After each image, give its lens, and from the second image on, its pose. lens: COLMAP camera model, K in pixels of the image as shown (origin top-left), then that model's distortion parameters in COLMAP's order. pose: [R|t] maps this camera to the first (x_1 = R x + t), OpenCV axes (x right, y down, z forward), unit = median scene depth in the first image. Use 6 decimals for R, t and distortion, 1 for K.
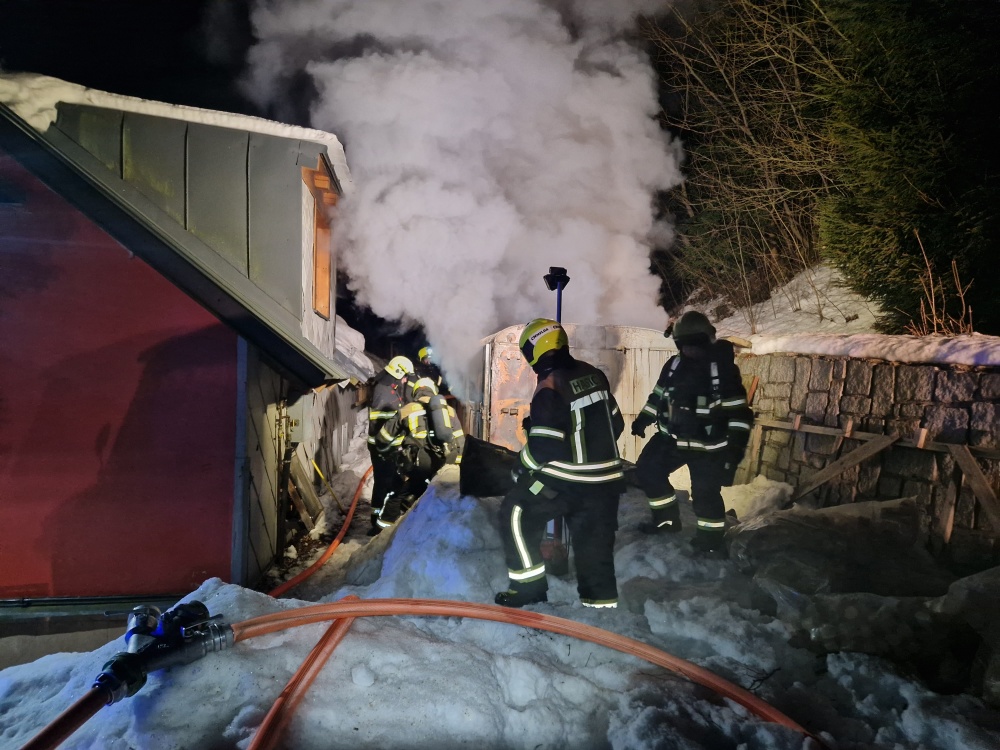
lens RADIAL K [[671.0, 0, 500.0], [0, 671.0, 375.0], [0, 0, 1]] dist [0.001899, 0.000645]
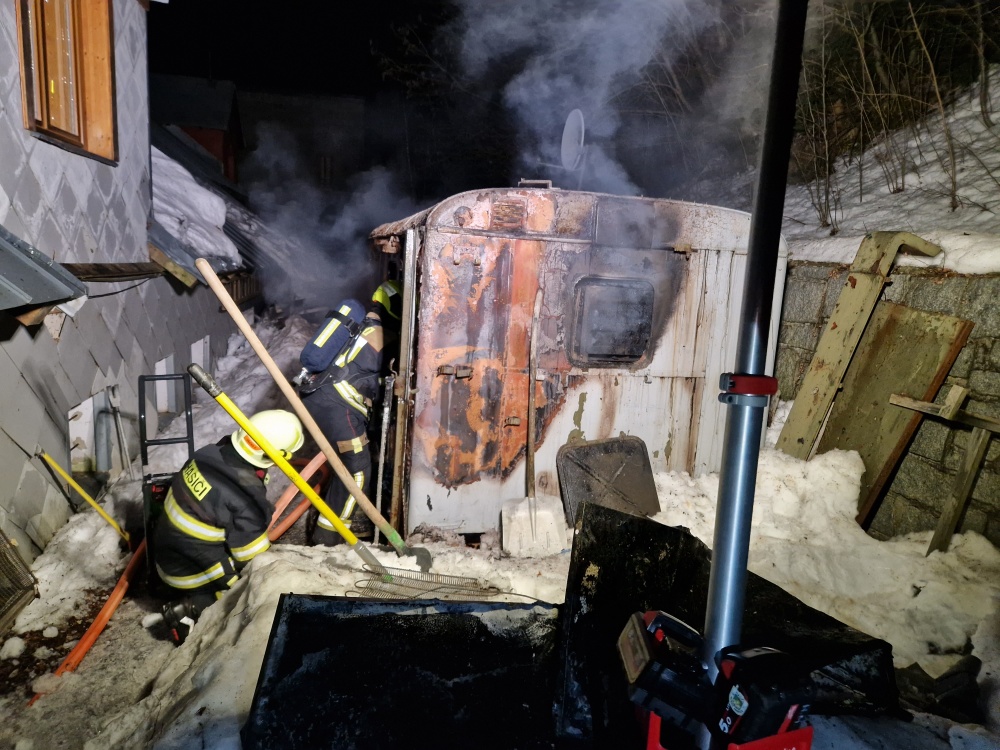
lens RADIAL K [[671.0, 0, 500.0], [0, 671.0, 375.0], [0, 0, 1]] dist [0.001899, 0.000645]
pose [[0.995999, 0.022958, 0.086360, 0.004467], [-0.038157, 0.983164, 0.178697, -0.030959], [-0.080803, -0.181277, 0.980107, 0.501512]]
